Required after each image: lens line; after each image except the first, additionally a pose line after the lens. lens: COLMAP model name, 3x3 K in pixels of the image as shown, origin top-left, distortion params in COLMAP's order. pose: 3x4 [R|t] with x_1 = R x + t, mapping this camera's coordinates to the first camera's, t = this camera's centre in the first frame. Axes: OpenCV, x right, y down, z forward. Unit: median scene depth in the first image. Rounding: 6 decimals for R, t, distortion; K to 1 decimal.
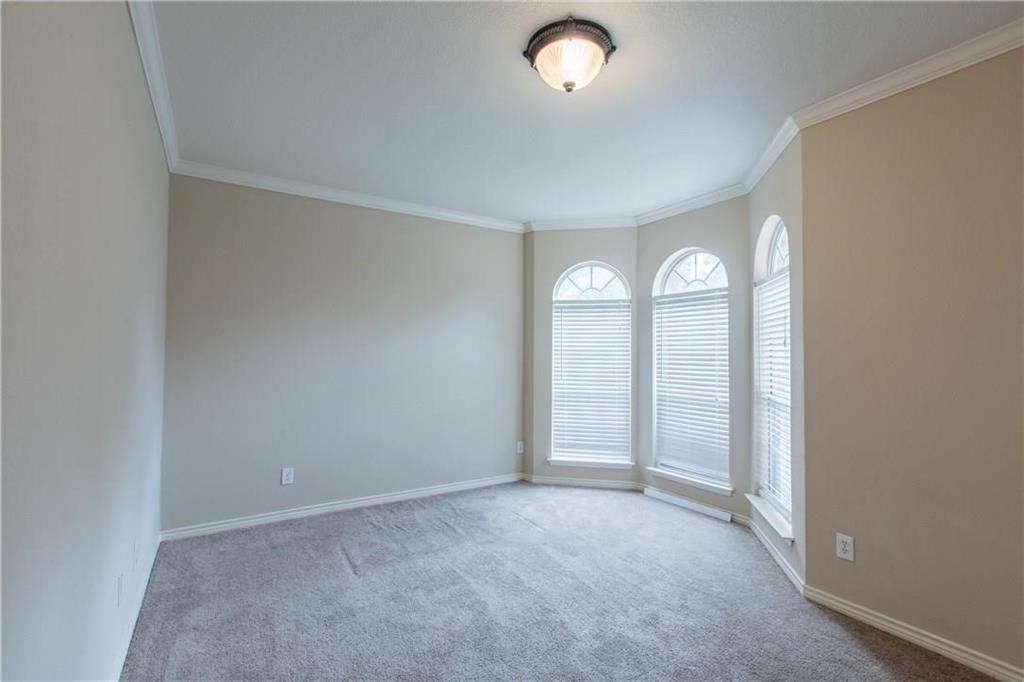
lens RADIAL K [[458.5, 0, 517.1], [0, 458.5, 338.4], [0, 0, 1]] dist [0.000801, -0.000089]
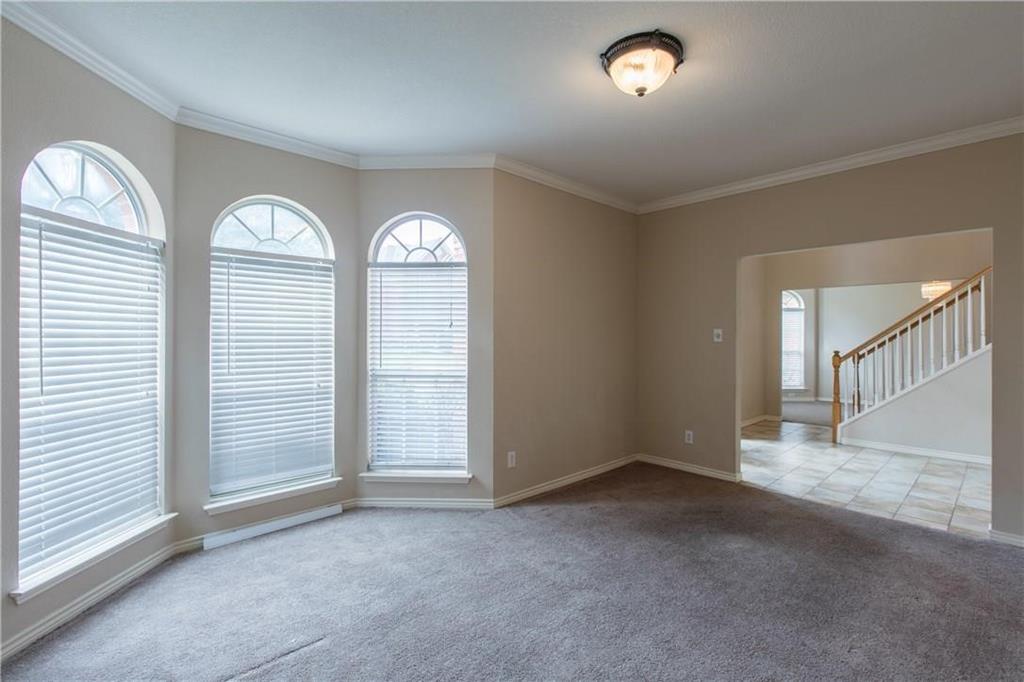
lens RADIAL K [[469.4, 0, 509.3], [0, 469.4, 333.7], [0, 0, 1]] dist [0.001680, 0.000015]
pose [[-0.166406, -0.004387, 0.986048, -0.526330], [-0.033064, 0.999453, -0.001133, 0.024162], [-0.985503, -0.032791, -0.166460, 0.819447]]
